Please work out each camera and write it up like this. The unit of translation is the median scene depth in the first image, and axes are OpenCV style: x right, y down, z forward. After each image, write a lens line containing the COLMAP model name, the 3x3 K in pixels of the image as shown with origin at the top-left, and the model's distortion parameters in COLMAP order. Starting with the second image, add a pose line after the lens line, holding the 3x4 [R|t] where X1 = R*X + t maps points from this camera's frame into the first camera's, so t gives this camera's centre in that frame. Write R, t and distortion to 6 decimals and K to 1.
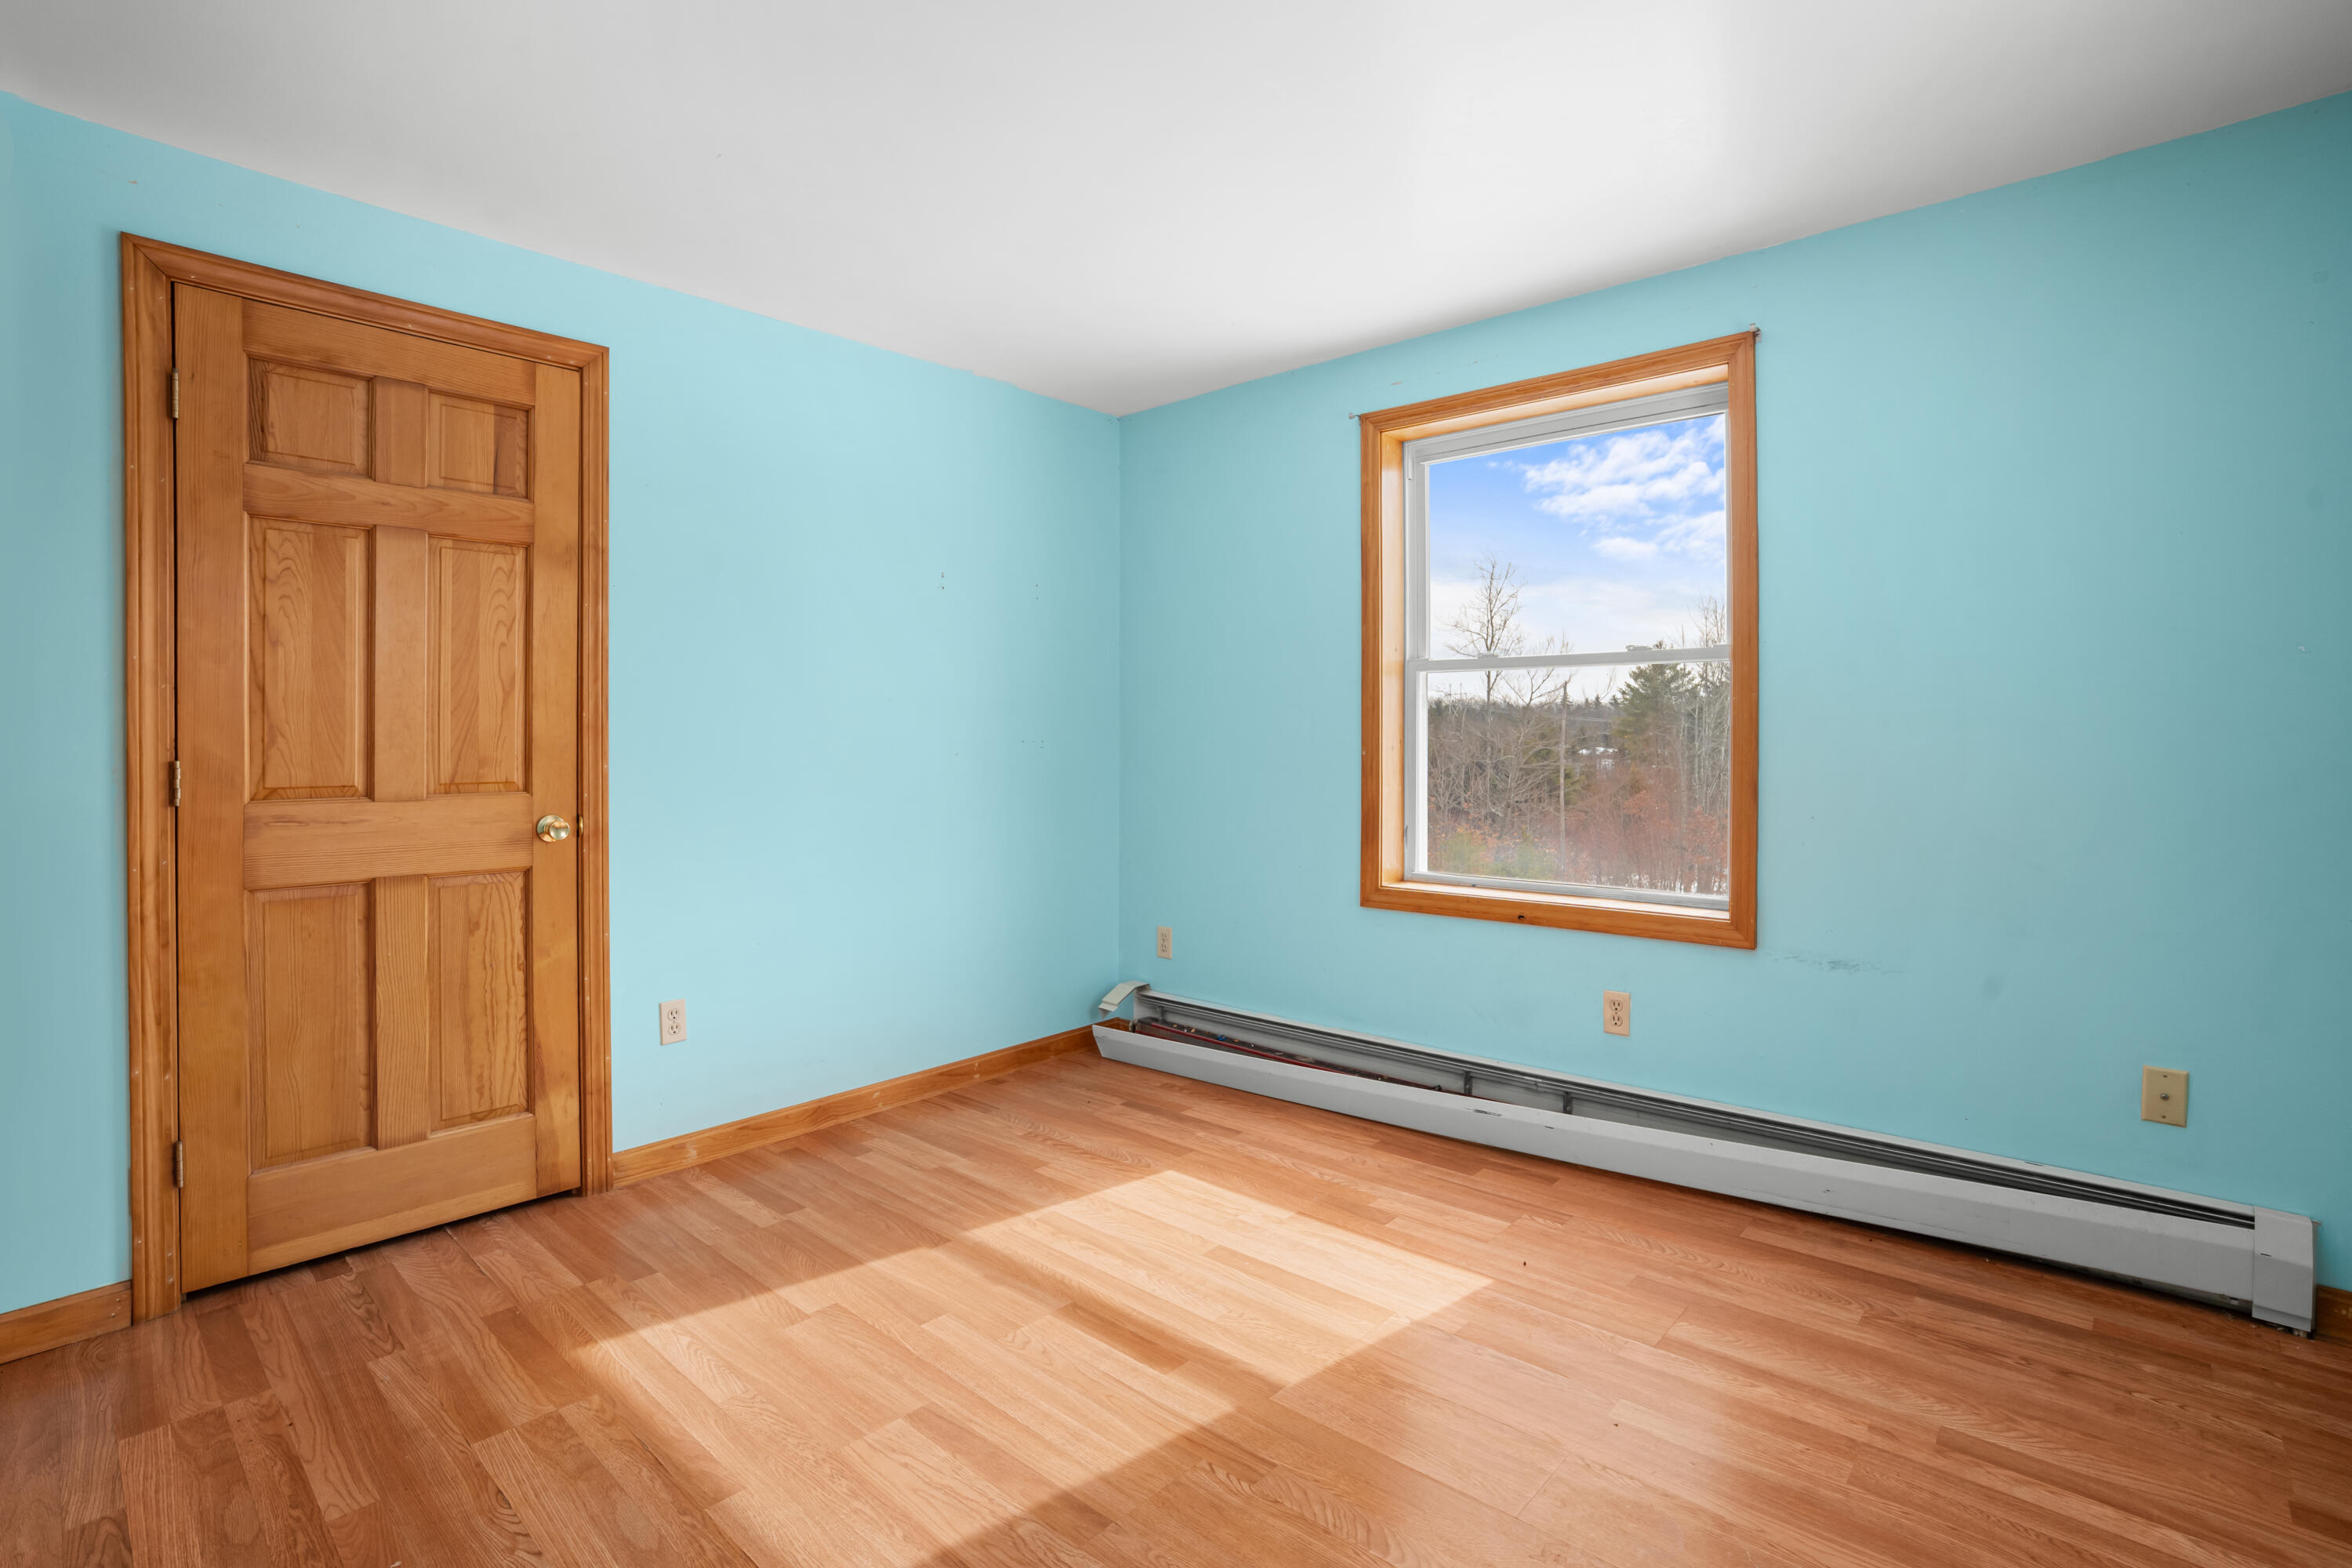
lens RADIAL K [[1114.6, 0, 1172.4], [0, 1114.6, 720.4], [0, 0, 1]] dist [-0.081042, 0.029755]
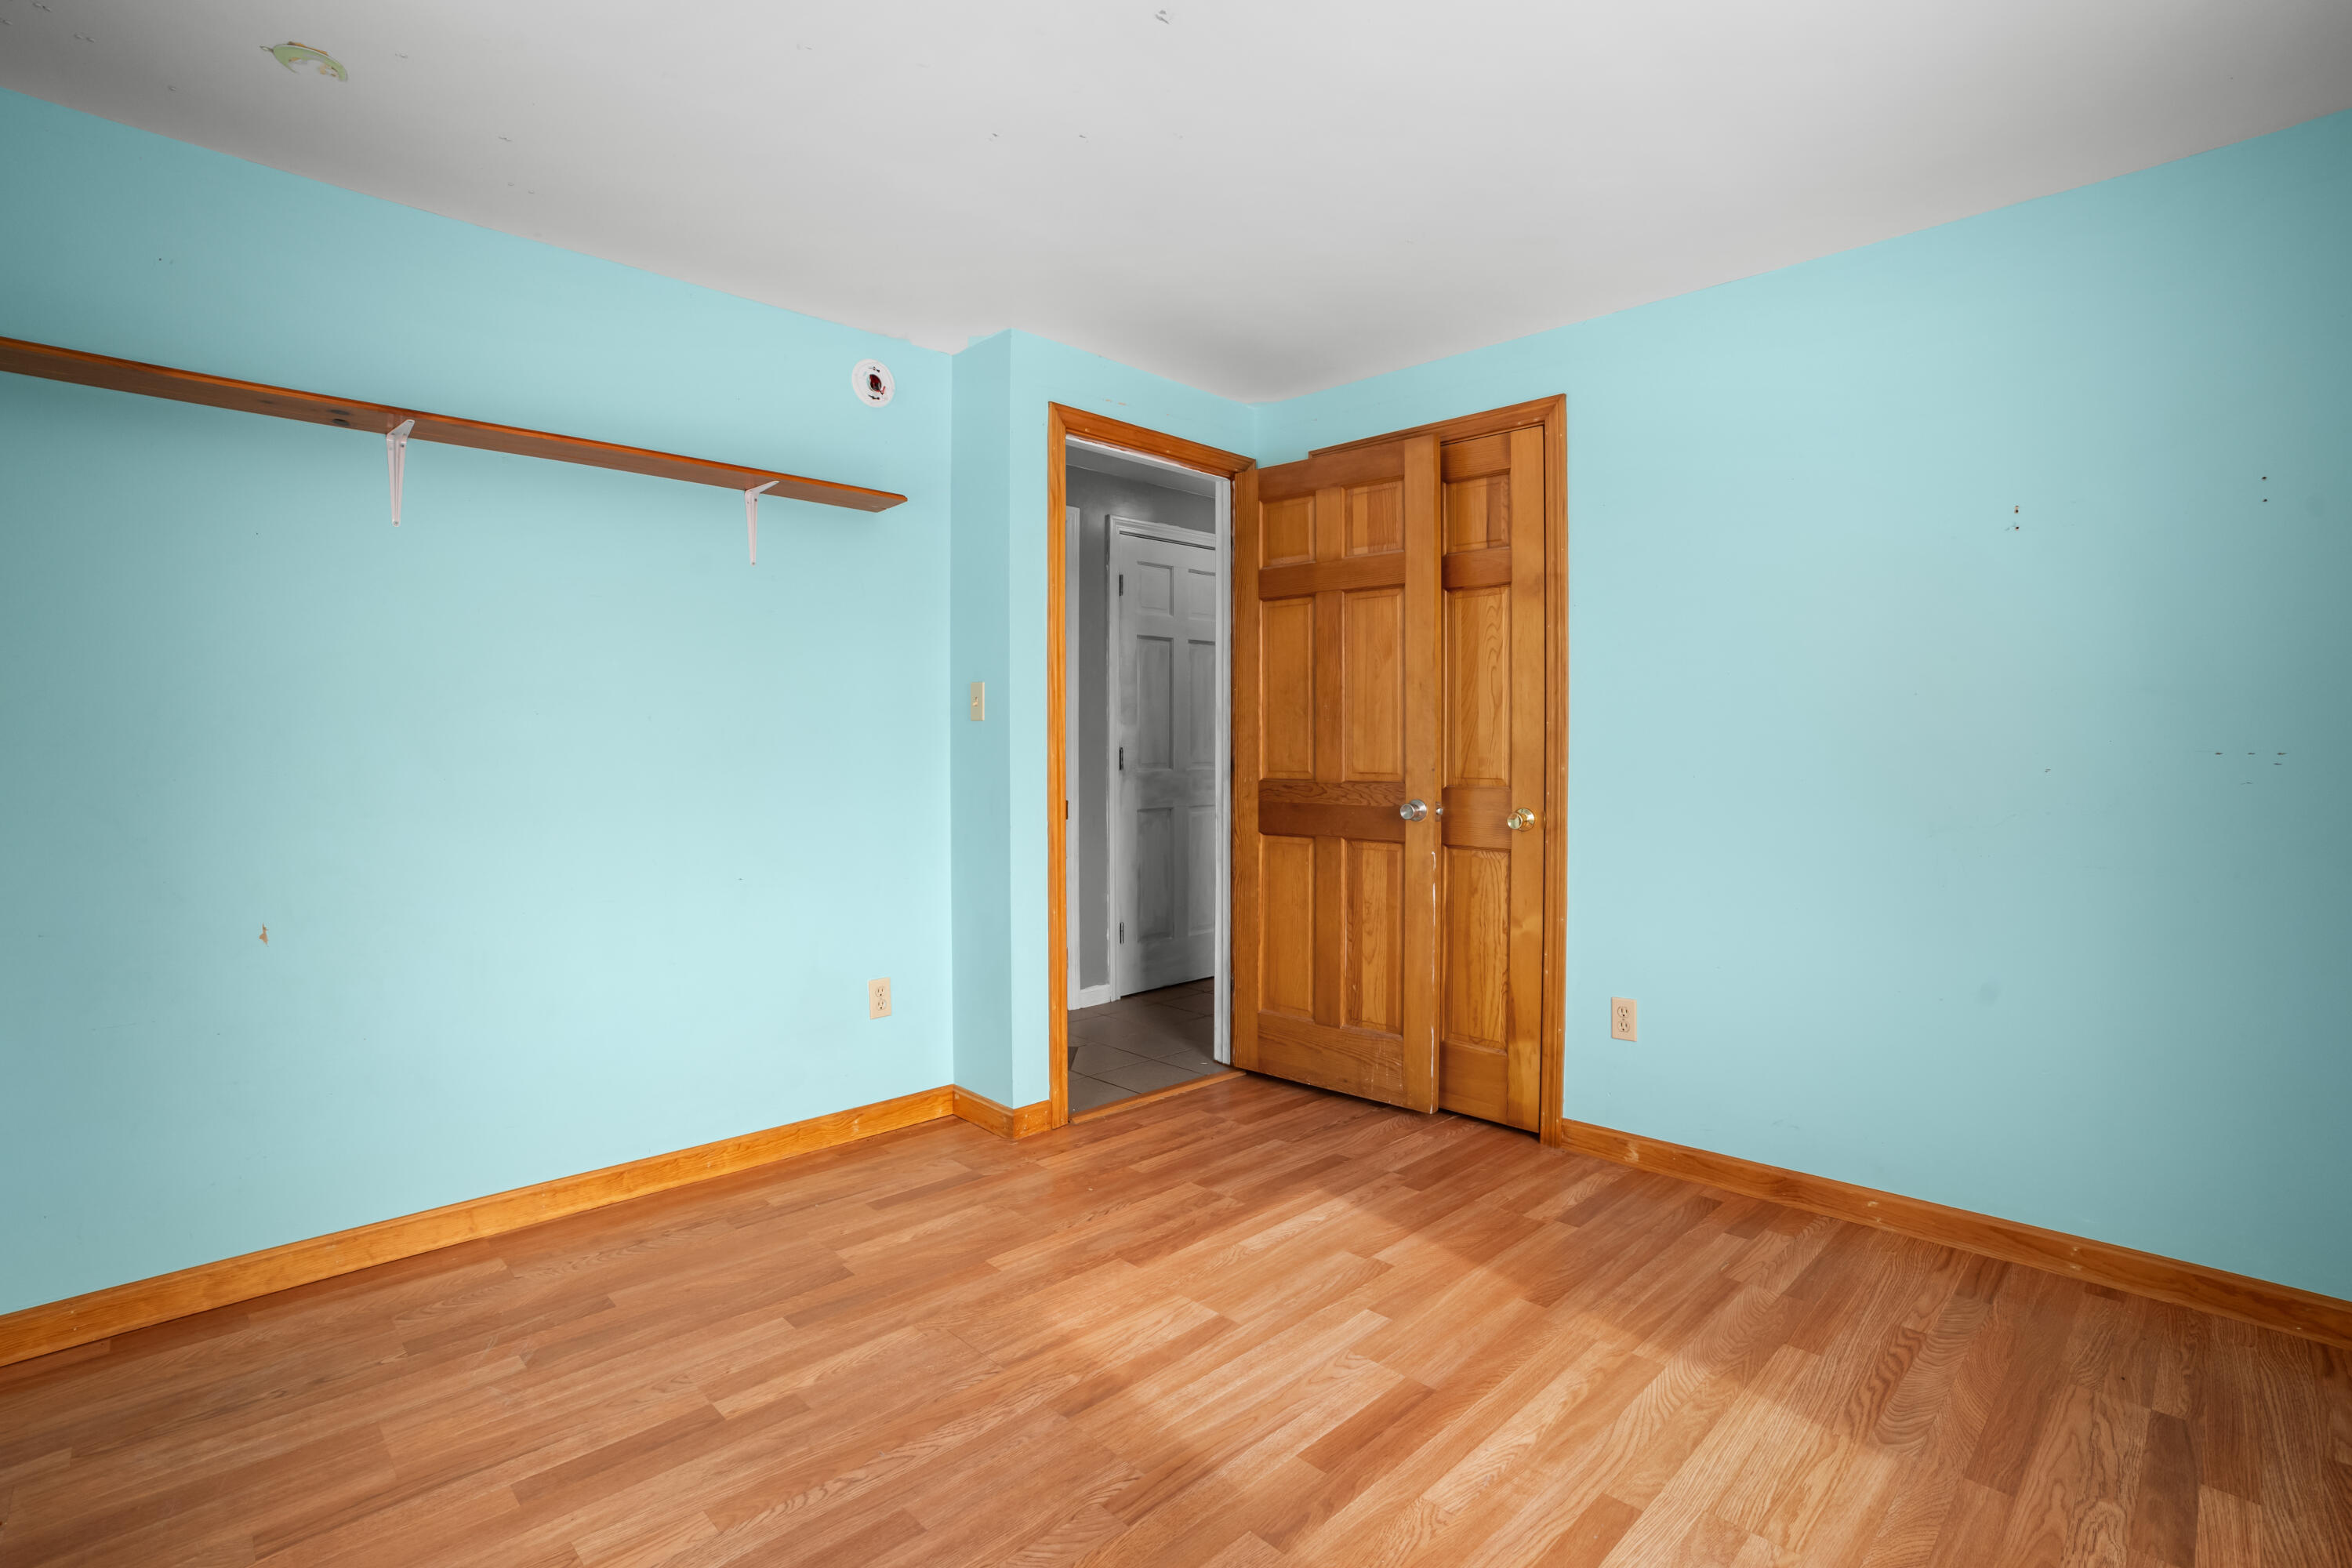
lens RADIAL K [[1114.6, 0, 1172.4], [0, 1114.6, 720.4], [0, 0, 1]] dist [-0.081042, 0.029755]
pose [[-0.061530, -0.014743, -0.997996, 0.662698], [0.013643, 0.999785, -0.015610, 0.004936], [0.998012, -0.014576, -0.061316, 0.706834]]
